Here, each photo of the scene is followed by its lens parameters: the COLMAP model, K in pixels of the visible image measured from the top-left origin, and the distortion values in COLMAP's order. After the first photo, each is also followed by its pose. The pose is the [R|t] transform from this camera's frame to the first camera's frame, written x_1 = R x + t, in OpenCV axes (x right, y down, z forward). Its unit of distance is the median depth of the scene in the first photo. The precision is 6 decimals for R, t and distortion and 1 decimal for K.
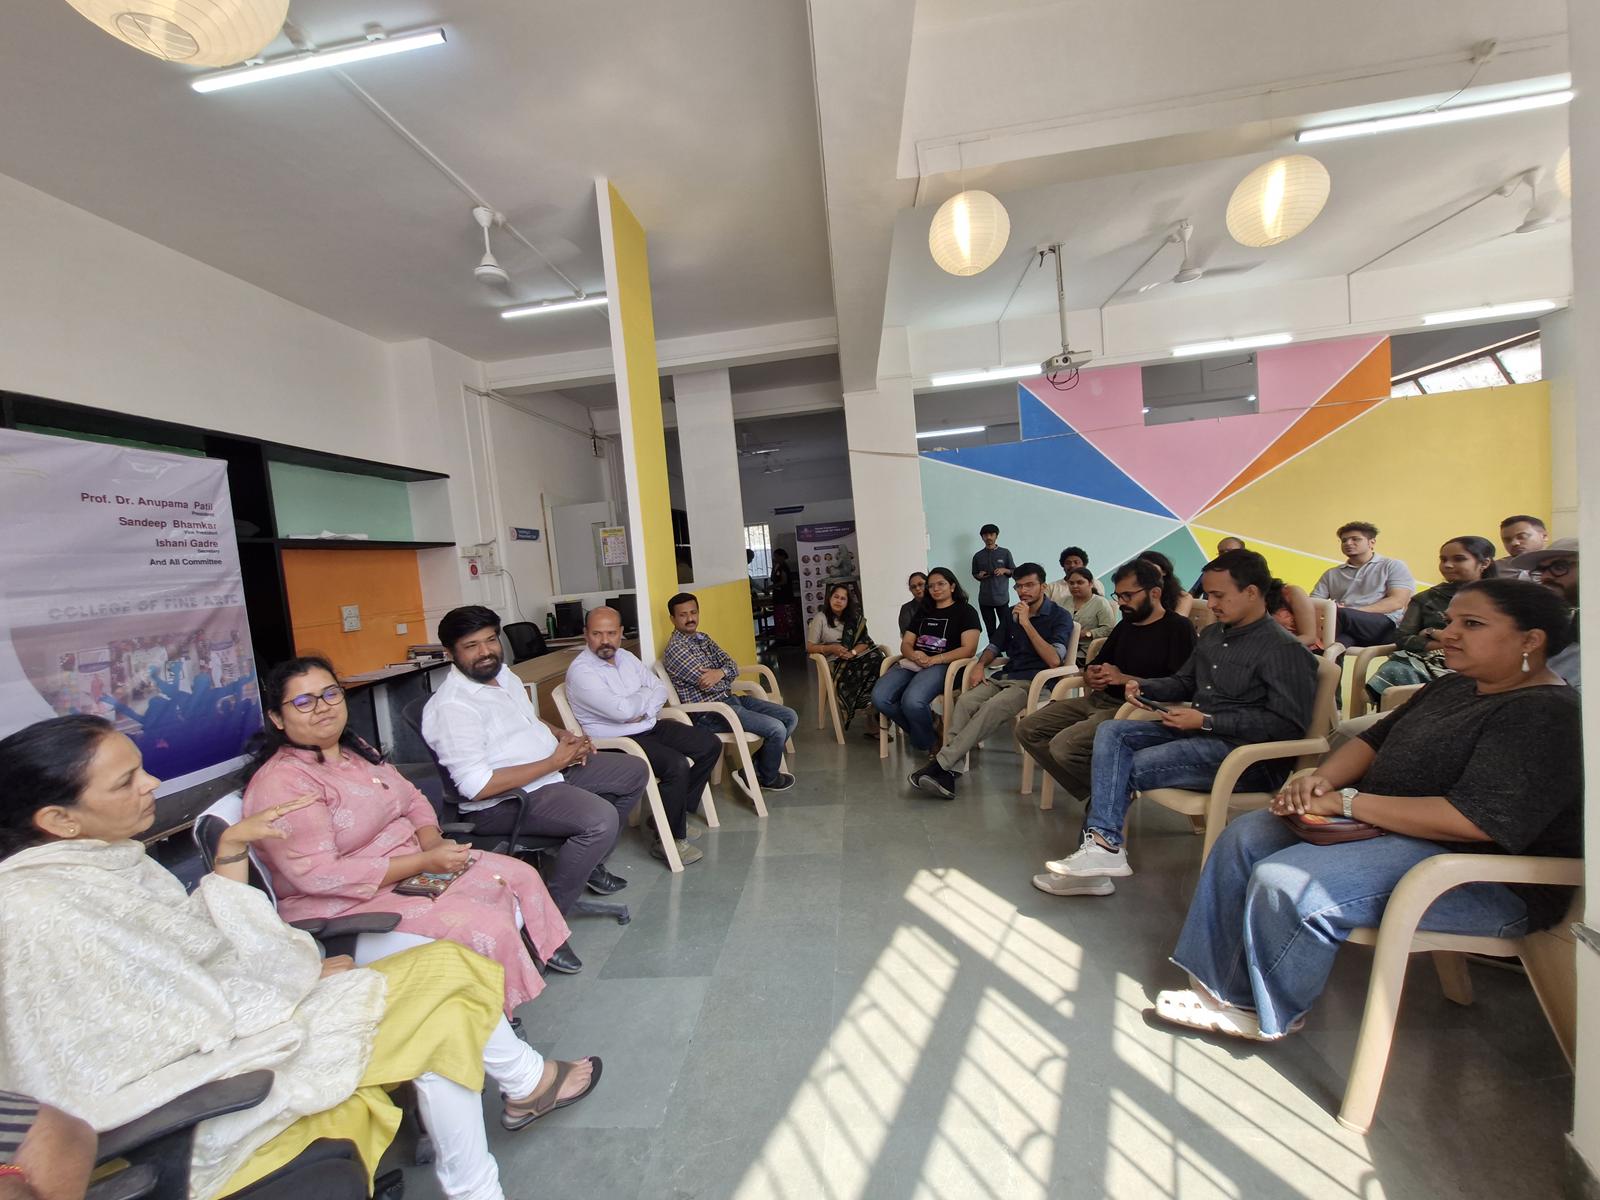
lens RADIAL K [[644.1, 0, 791.6], [0, 644.1, 590.9], [0, 0, 1]] dist [0.007100, 0.000444]
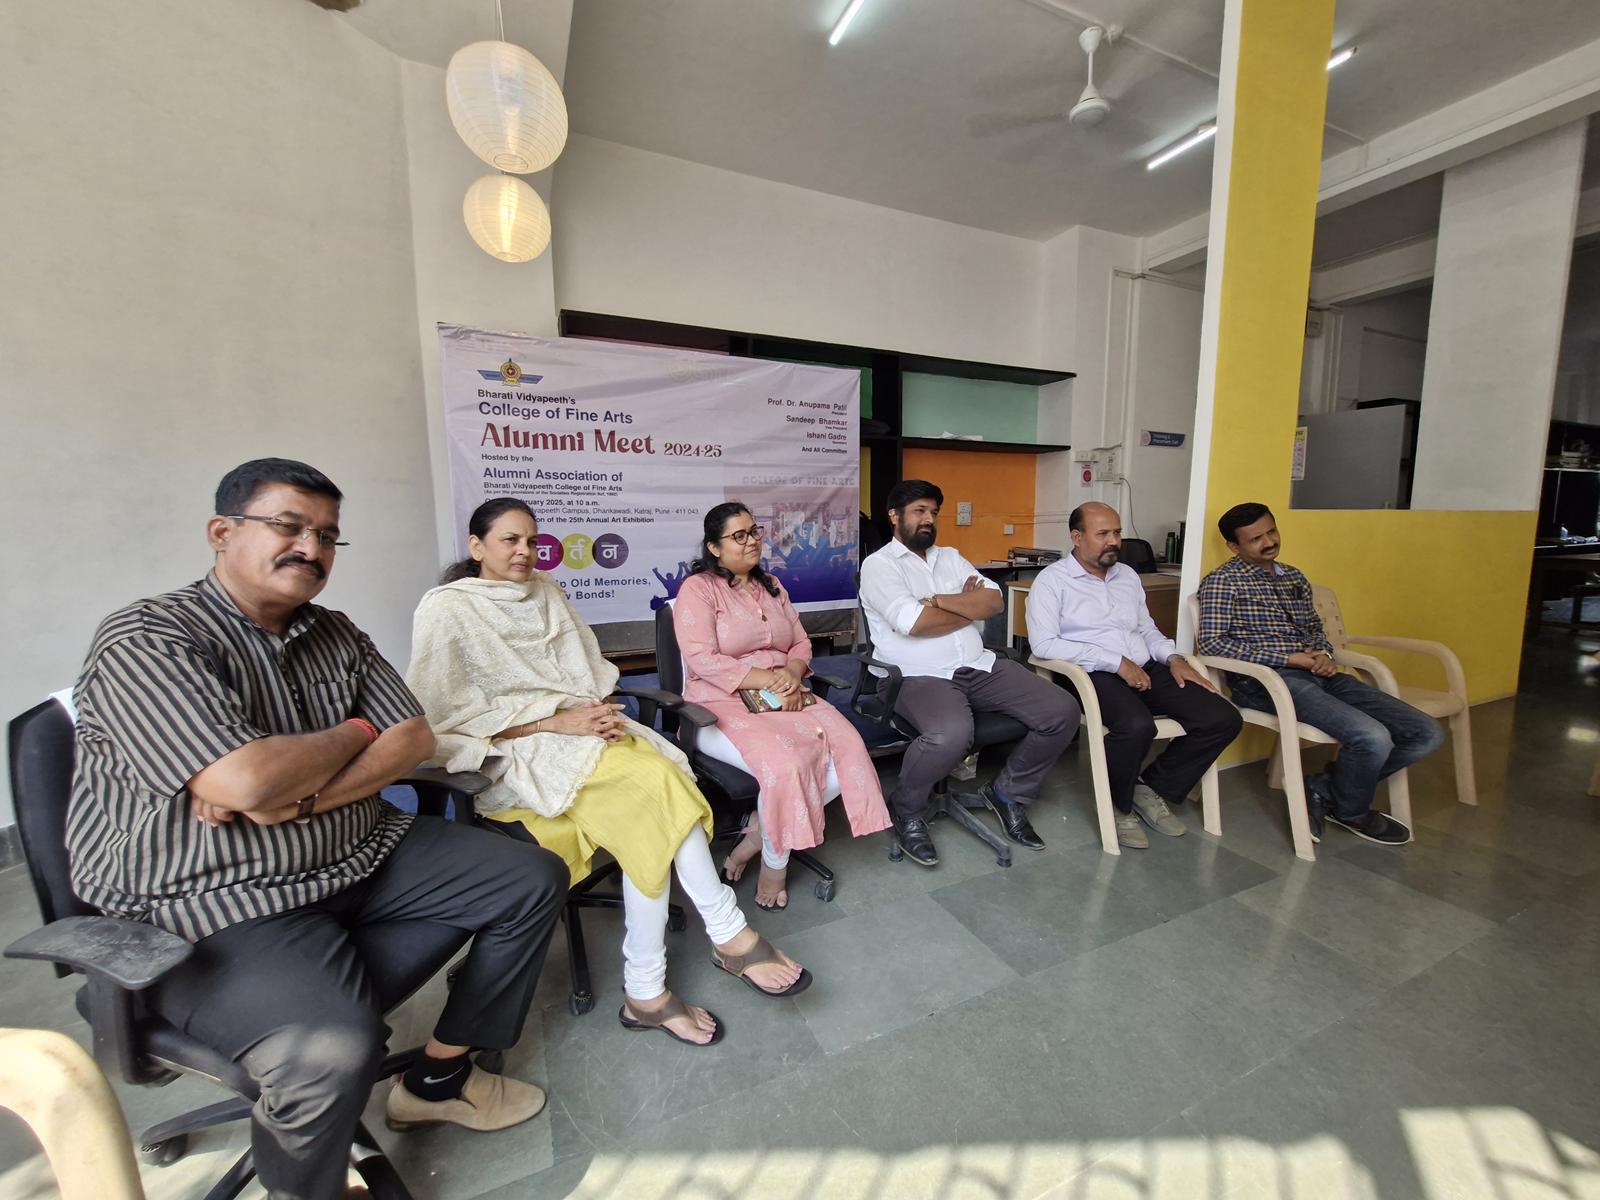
lens RADIAL K [[644.1, 0, 791.0], [0, 644.1, 592.5], [0, 0, 1]] dist [0.007100, 0.000444]
pose [[0.512275, 0.183333, -0.839025, 0.187014], [-0.085615, 0.982985, 0.162516, 0.031613], [0.854543, -0.011420, 0.519254, 0.238731]]
